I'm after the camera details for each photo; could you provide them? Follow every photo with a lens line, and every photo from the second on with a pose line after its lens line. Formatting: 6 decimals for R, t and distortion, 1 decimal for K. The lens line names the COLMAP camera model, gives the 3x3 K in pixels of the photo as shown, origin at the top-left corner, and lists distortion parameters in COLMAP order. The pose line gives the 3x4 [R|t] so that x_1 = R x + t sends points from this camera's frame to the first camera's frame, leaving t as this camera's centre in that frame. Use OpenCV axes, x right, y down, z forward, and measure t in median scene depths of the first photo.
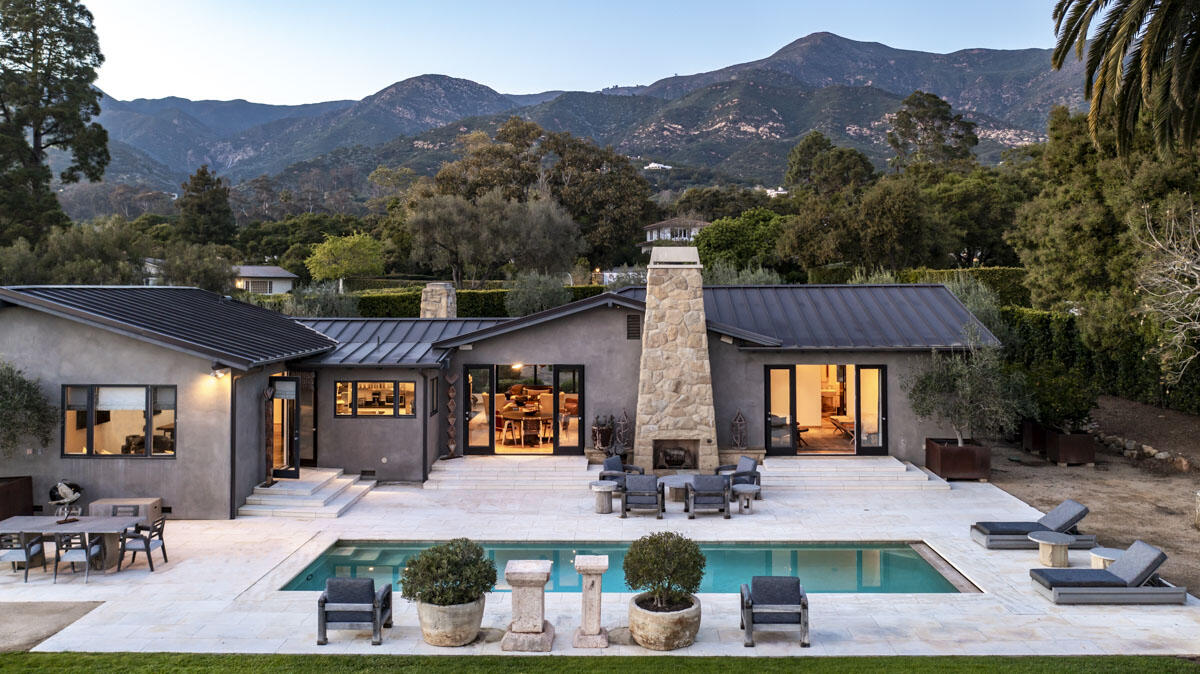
lens RADIAL K [[976.4, 0, 626.9], [0, 976.4, 260.6], [0, 0, 1]] dist [-0.020637, 0.000609]
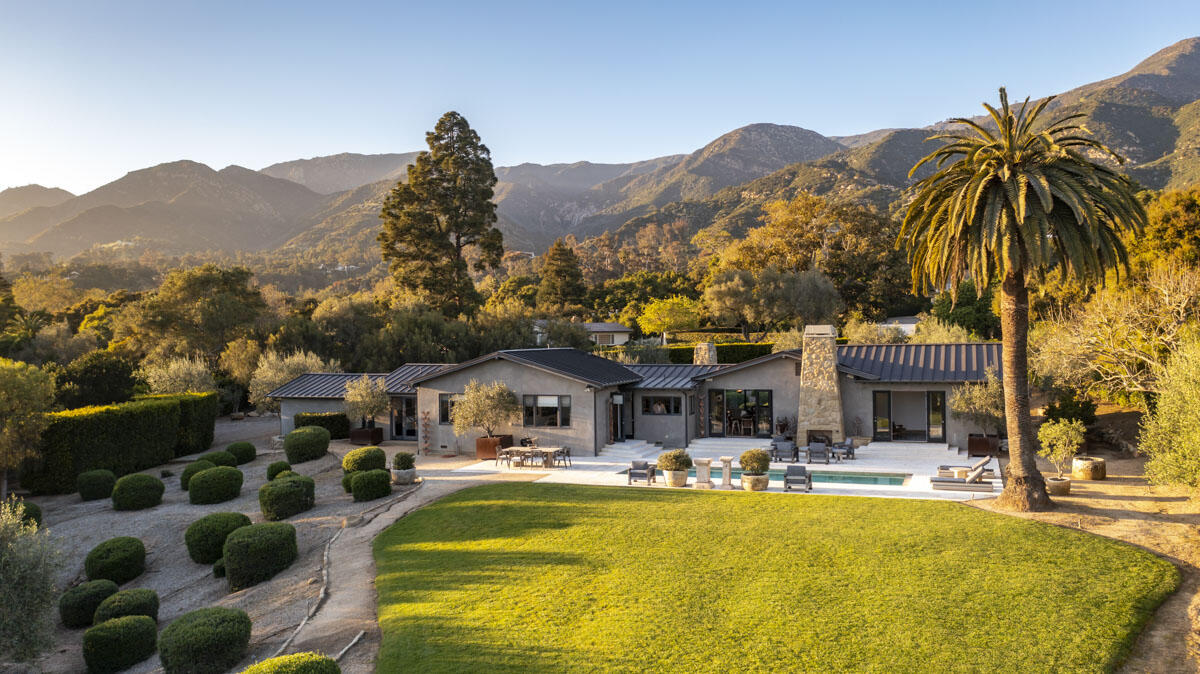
lens RADIAL K [[981.1, 0, 623.3], [0, 981.1, 336.6], [0, 0, 1]] dist [0.004171, 0.003462]
pose [[0.942232, -0.010144, -0.334808, 0.318930], [0.021279, 0.999335, 0.029607, -0.054770], [0.334285, -0.035021, 0.941821, -0.848430]]
